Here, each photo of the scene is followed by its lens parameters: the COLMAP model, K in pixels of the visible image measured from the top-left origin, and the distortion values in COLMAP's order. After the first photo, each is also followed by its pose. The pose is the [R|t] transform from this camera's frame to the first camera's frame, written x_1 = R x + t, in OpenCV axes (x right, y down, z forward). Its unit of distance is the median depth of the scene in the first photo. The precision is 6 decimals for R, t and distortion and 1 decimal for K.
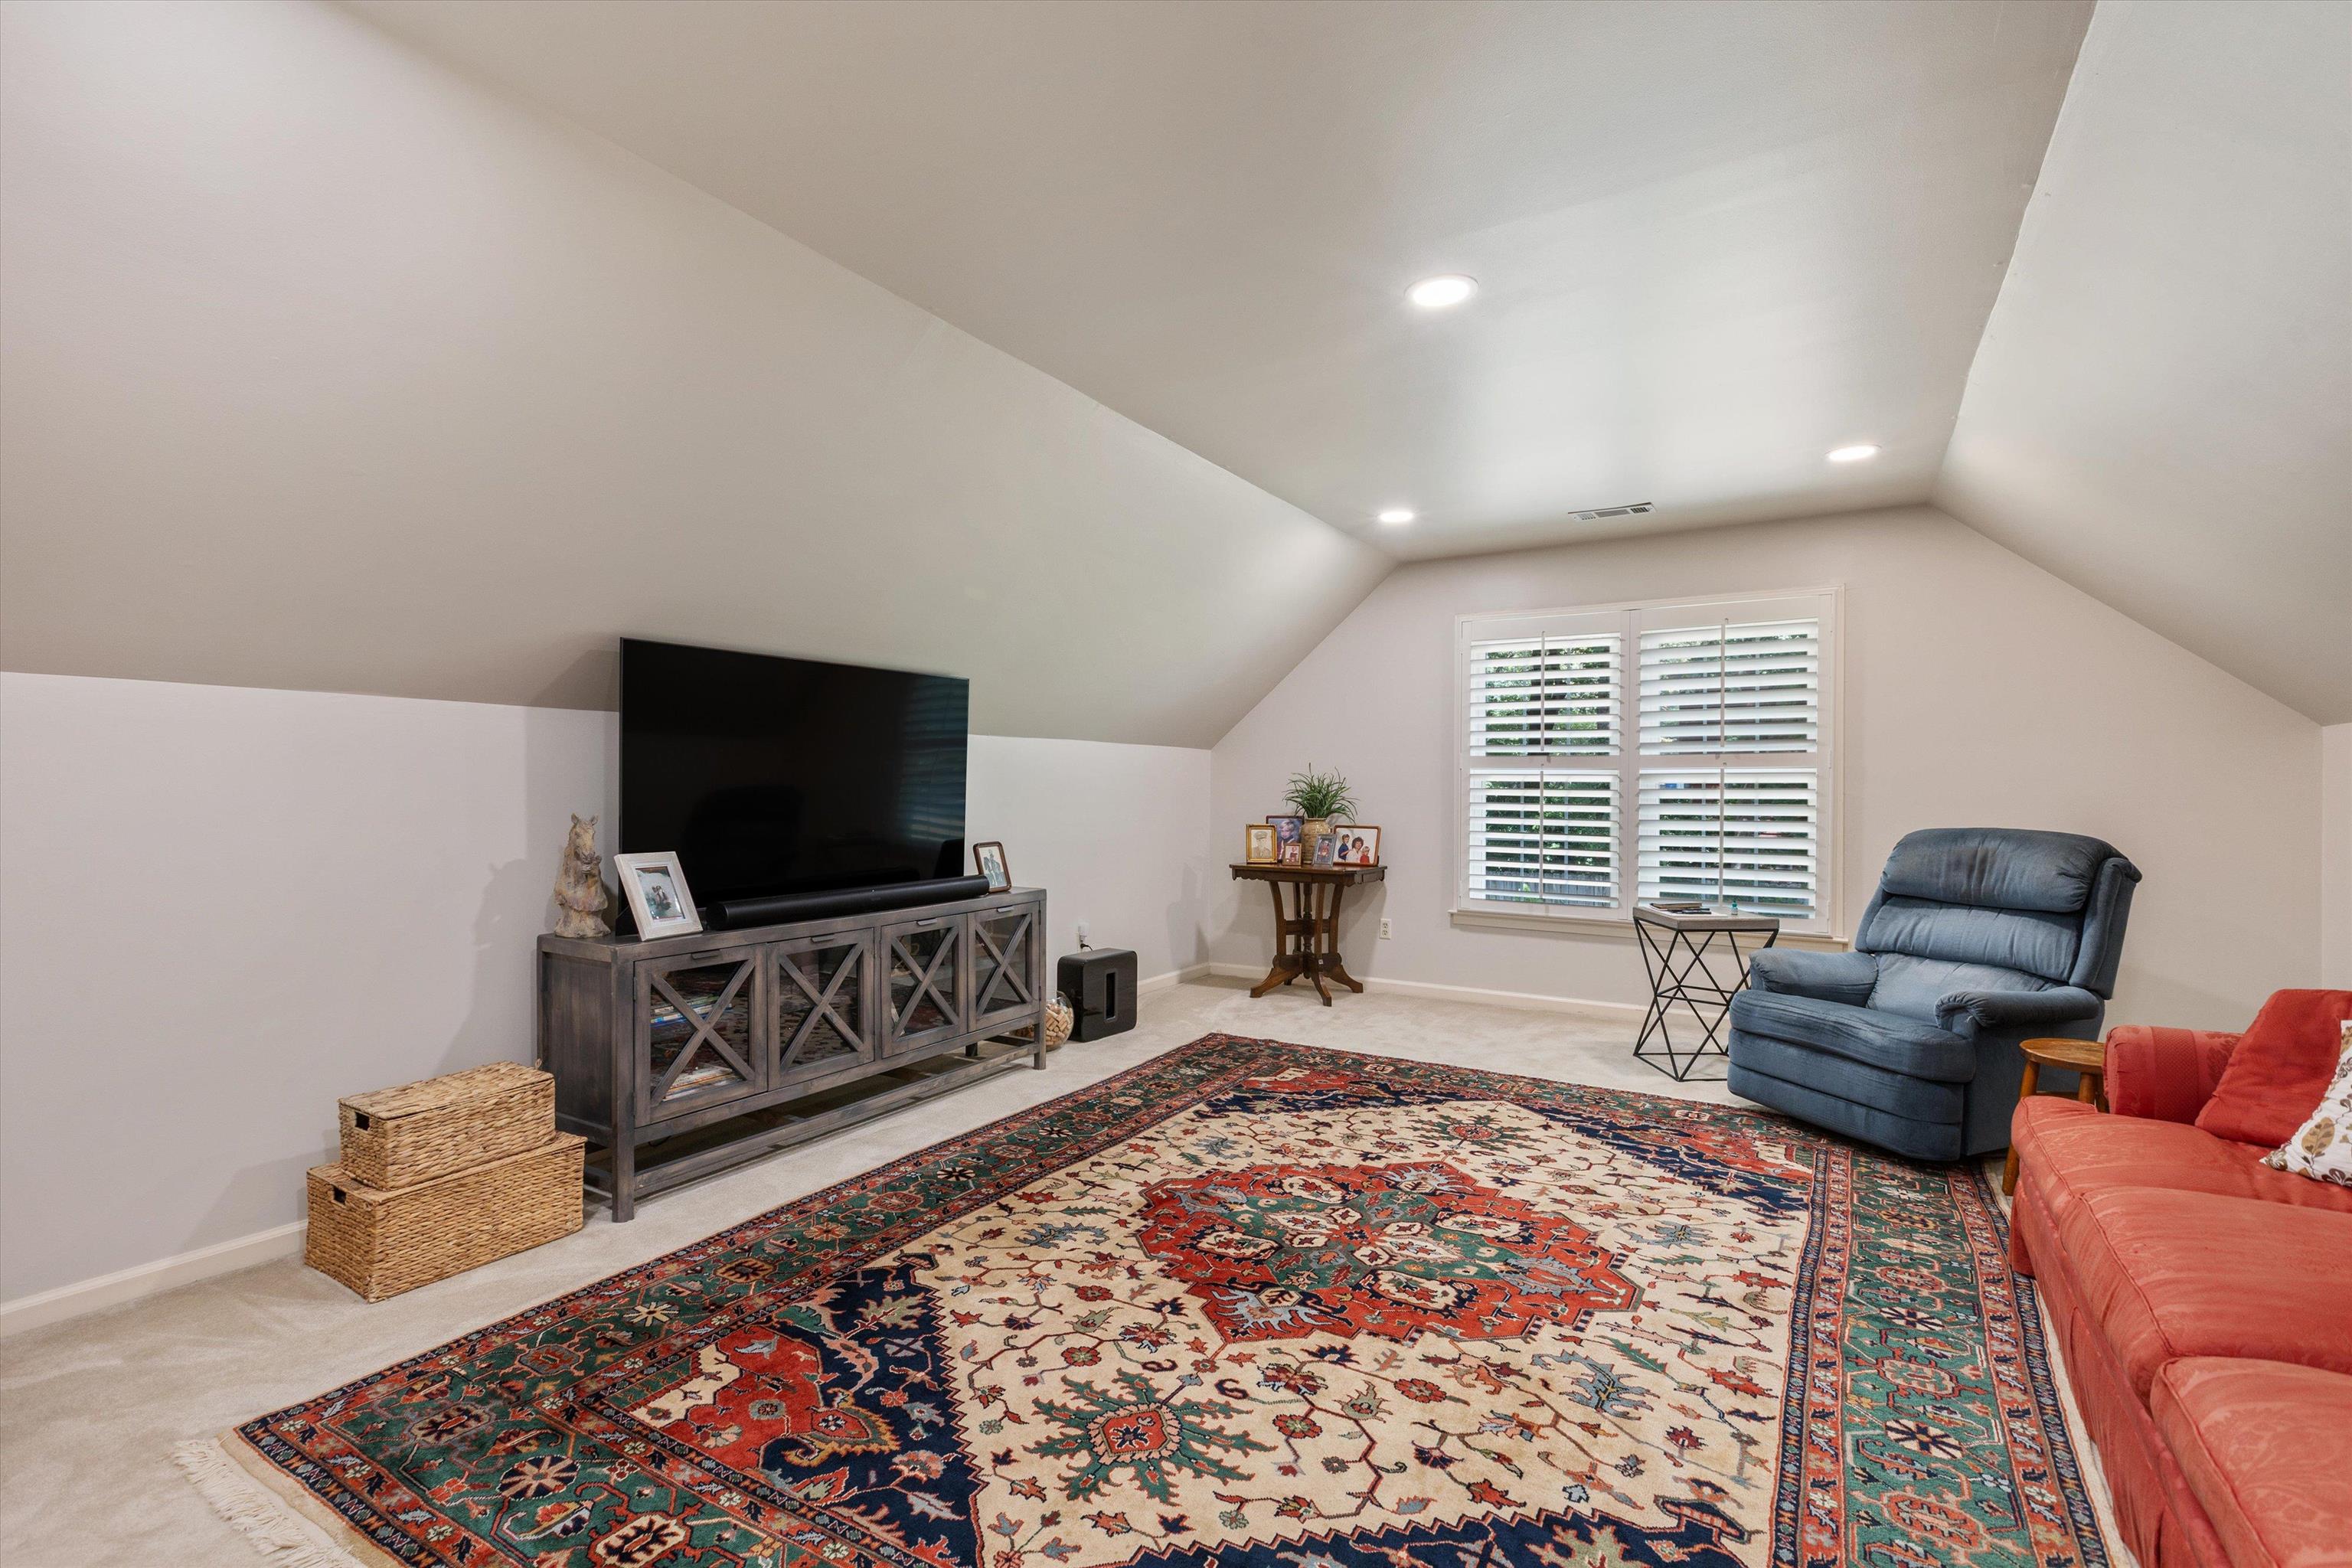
lens RADIAL K [[1057.3, 0, 1178.9], [0, 1057.3, 785.5], [0, 0, 1]] dist [0.002121, 0.000011]
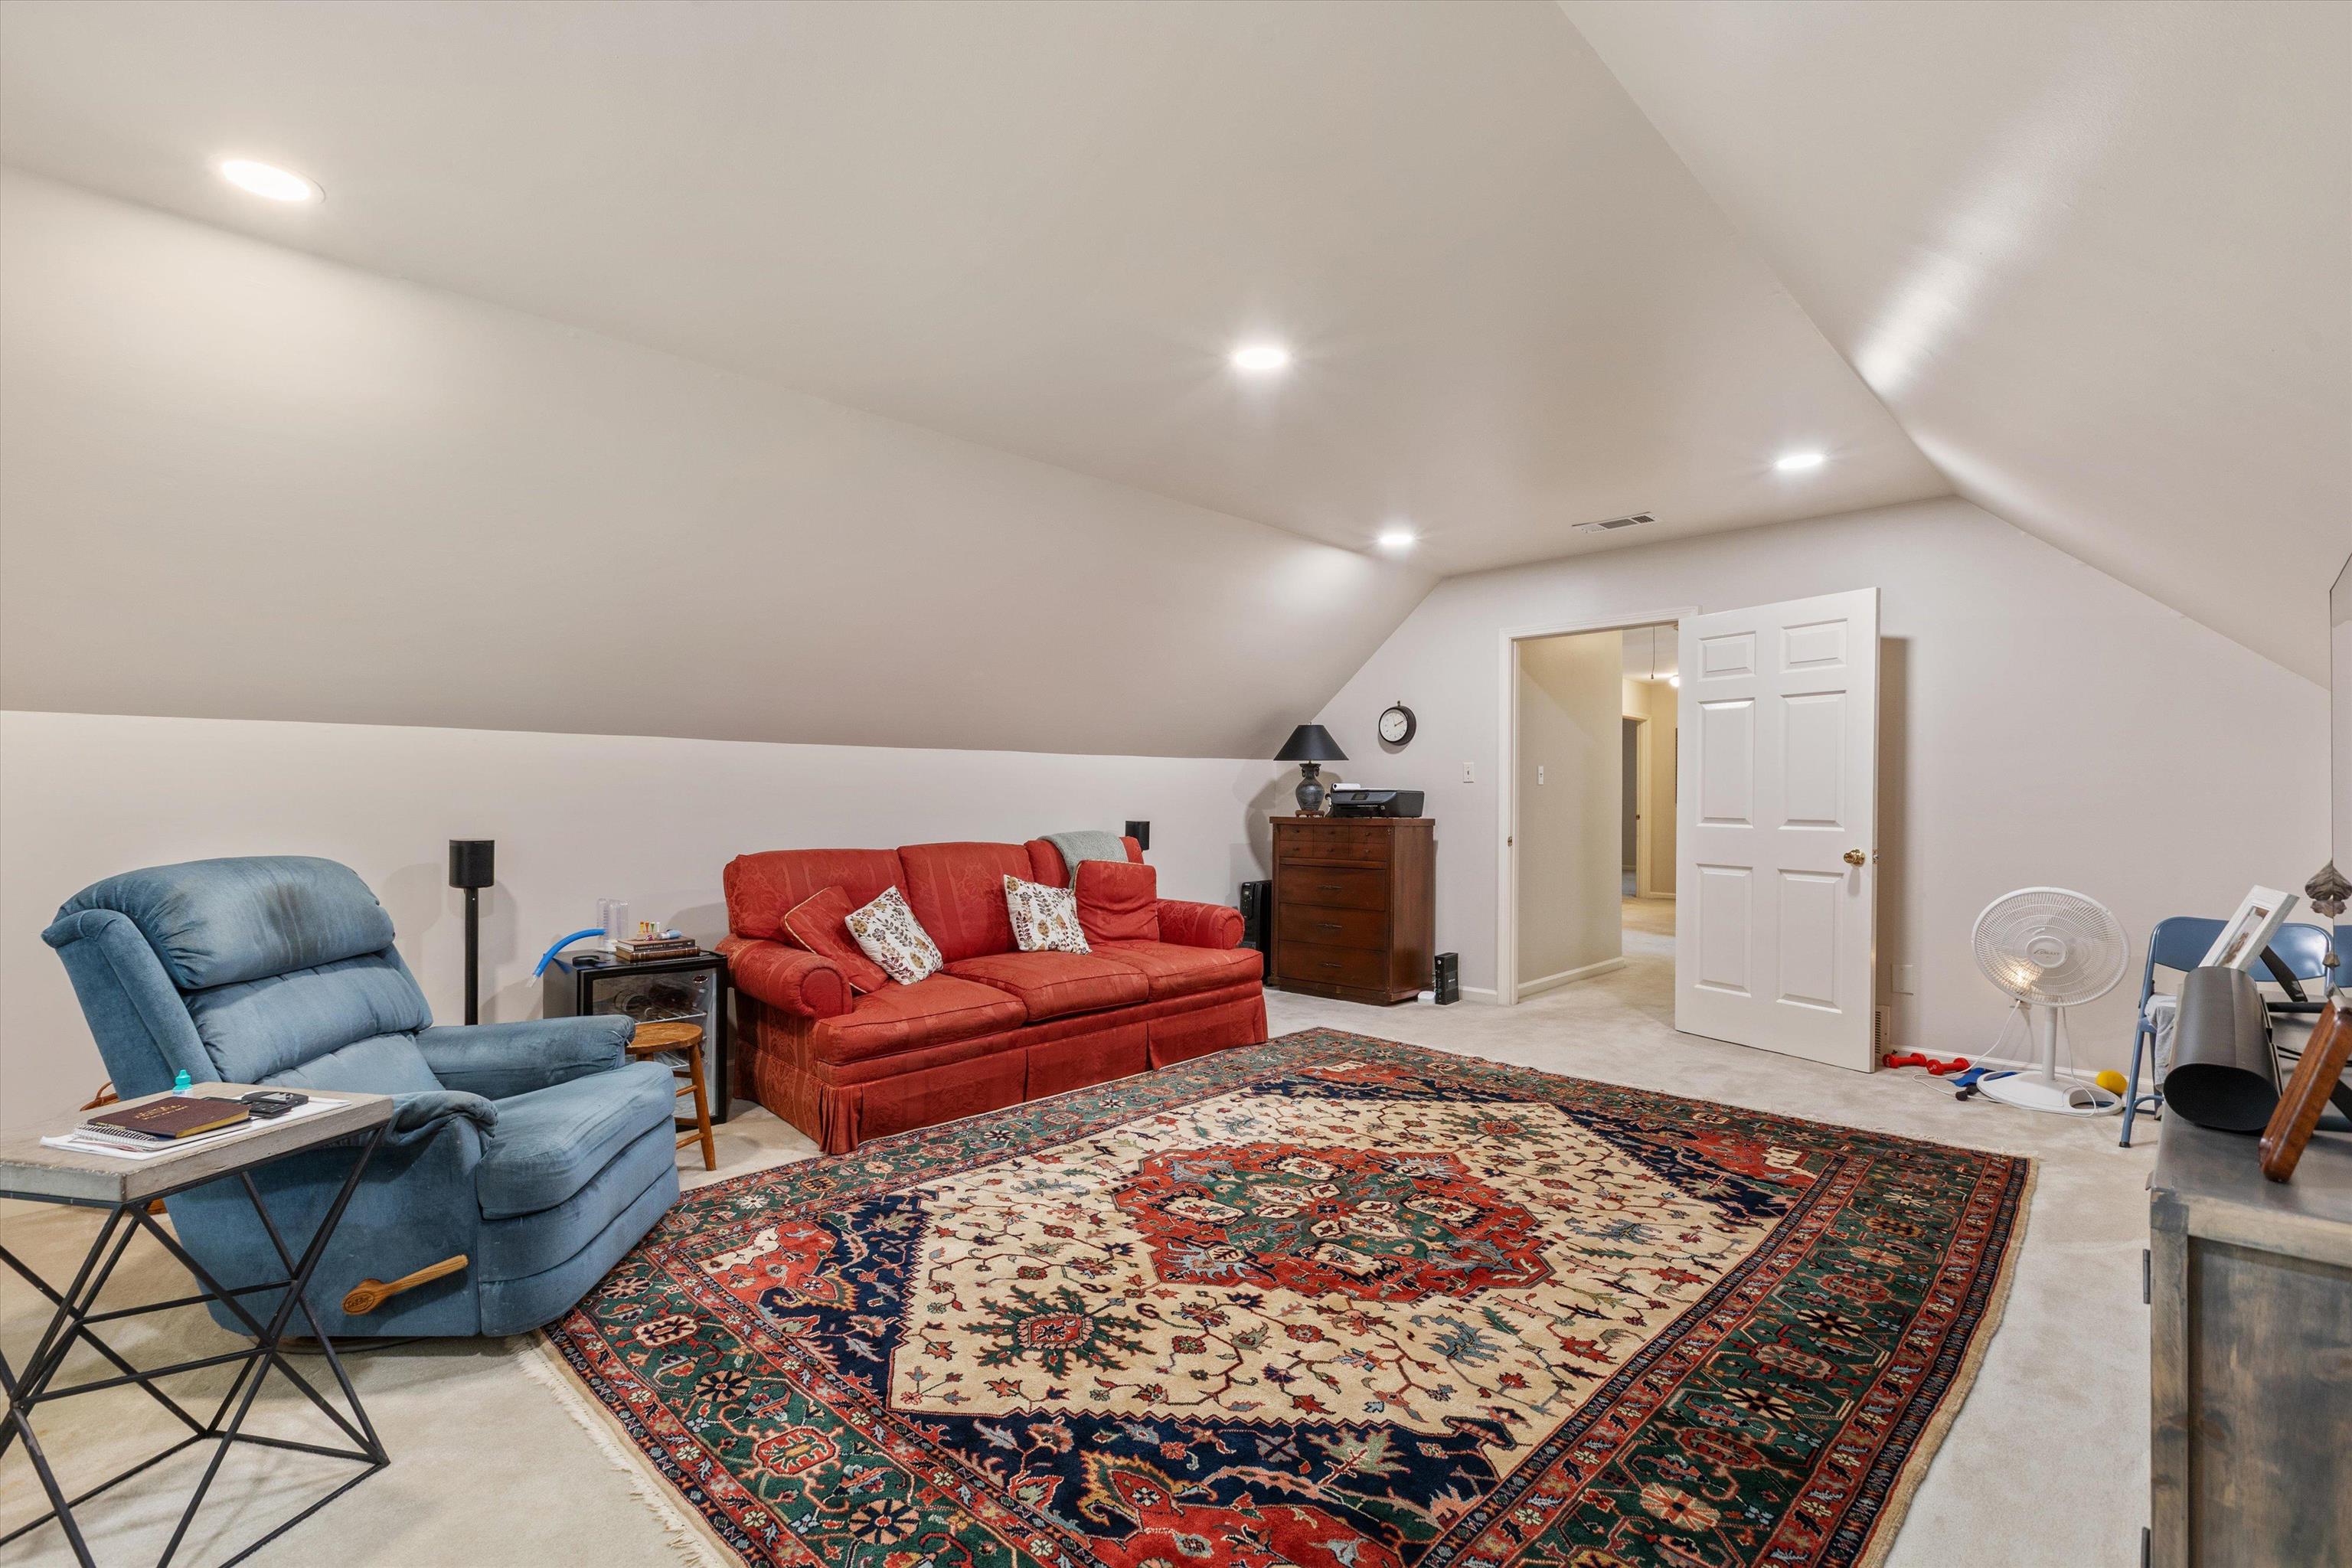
lens RADIAL K [[1057.3, 0, 1176.3], [0, 1057.3, 793.8], [0, 0, 1]] dist [0.002121, 0.000011]
pose [[-0.977022, -0.001278, 0.213136, 0.084632], [-0.001994, 0.999993, -0.003142, 0.002547], [-0.213131, -0.003495, -0.977017, 2.008197]]
